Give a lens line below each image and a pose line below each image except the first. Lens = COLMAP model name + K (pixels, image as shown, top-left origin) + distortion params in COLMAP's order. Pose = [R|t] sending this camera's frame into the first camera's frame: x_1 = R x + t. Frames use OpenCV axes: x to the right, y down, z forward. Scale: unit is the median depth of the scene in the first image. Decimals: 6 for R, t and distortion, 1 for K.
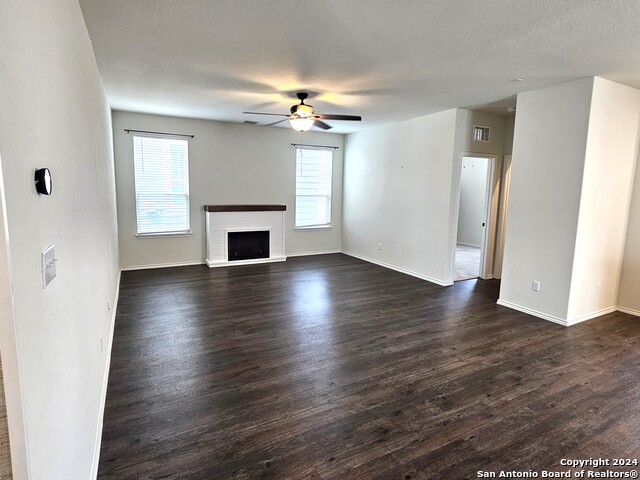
lens RADIAL K [[352.0, 0, 314.1], [0, 352.0, 233.2], [0, 0, 1]] dist [0.000199, -0.002555]
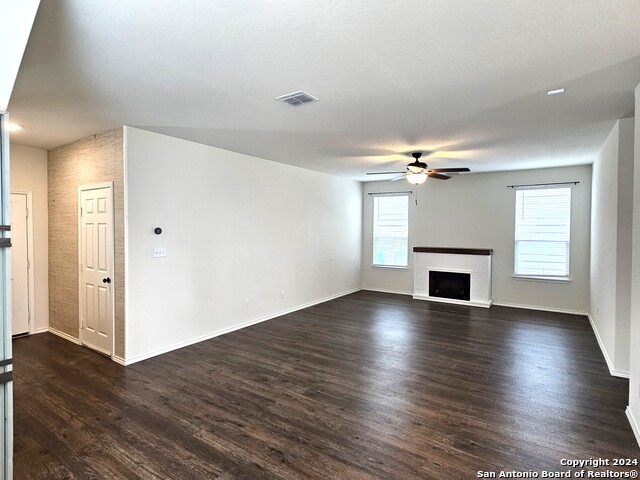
lens RADIAL K [[352.0, 0, 314.1], [0, 352.0, 233.2], [0, 0, 1]] dist [0.000199, -0.002555]
pose [[0.455212, -0.001730, -0.890381, 0.600939], [-0.112864, 0.991819, -0.059630, -0.012754], [0.883201, 0.127637, 0.451293, 0.132147]]
